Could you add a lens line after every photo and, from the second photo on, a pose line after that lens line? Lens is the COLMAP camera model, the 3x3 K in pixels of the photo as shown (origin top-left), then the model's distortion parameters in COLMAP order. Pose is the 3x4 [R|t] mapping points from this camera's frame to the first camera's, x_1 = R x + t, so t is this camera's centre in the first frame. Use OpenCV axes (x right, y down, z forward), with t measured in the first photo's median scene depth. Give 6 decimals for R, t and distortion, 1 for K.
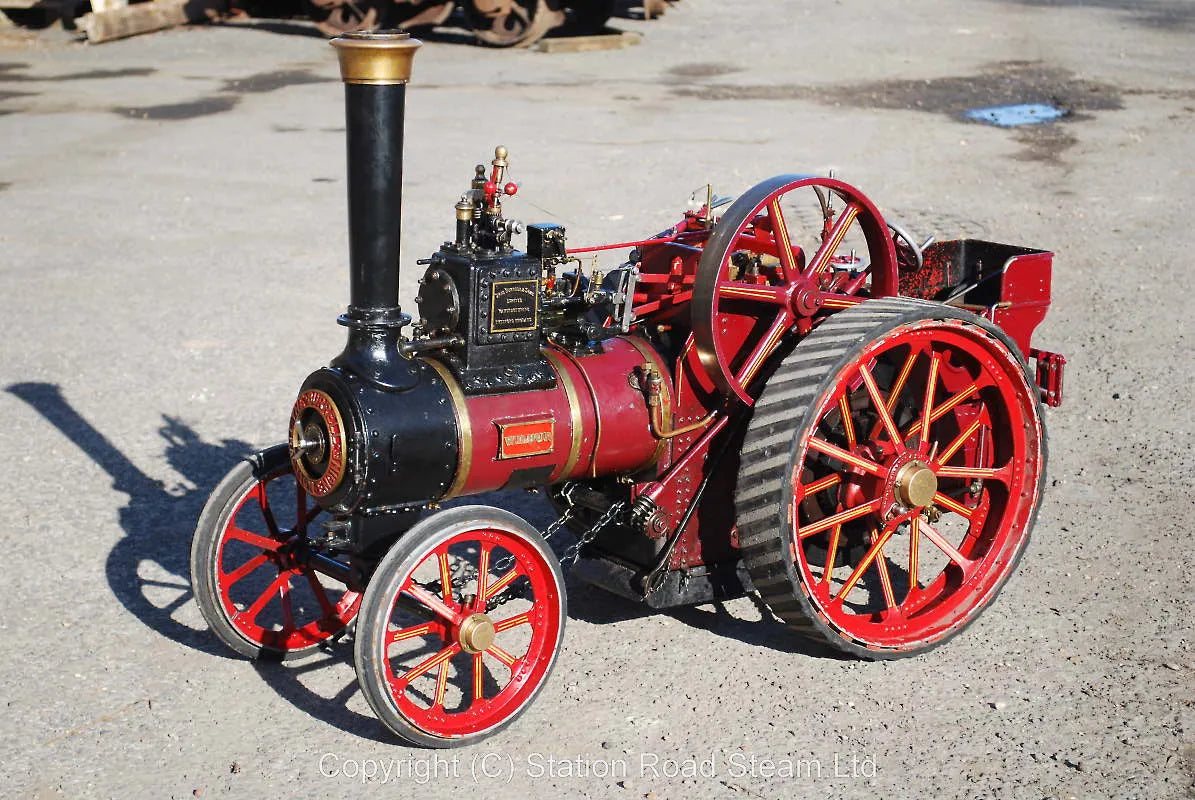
lens RADIAL K [[2229.2, 0, 640.4], [0, 2229.2, 379.2], [0, 0, 1]] dist [0.001066, -0.001598]
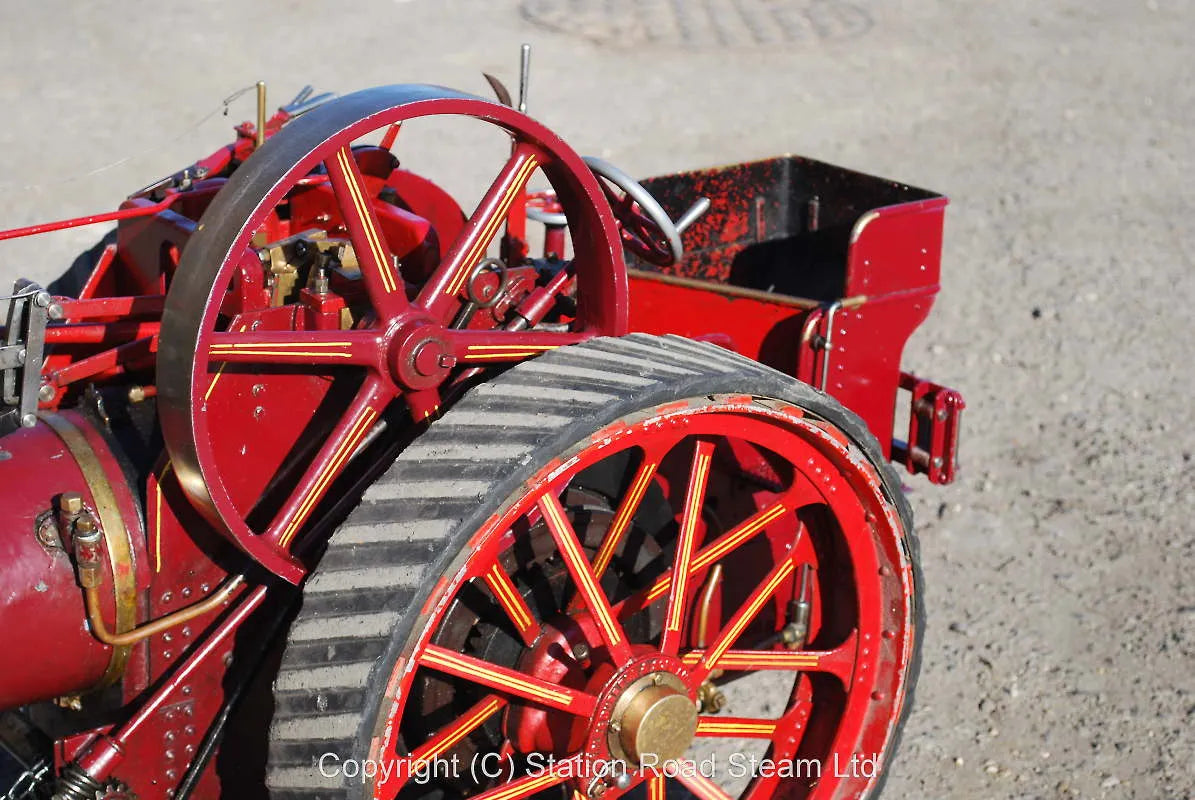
lens RADIAL K [[2229.2, 0, 640.4], [0, 2229.2, 379.2], [0, 0, 1]] dist [0.001066, -0.001598]
pose [[0.998950, 0.004266, 0.045615, 0.094718], [-0.009689, 0.992809, 0.119317, -0.083380], [-0.044778, -0.119634, 0.991808, 0.506018]]
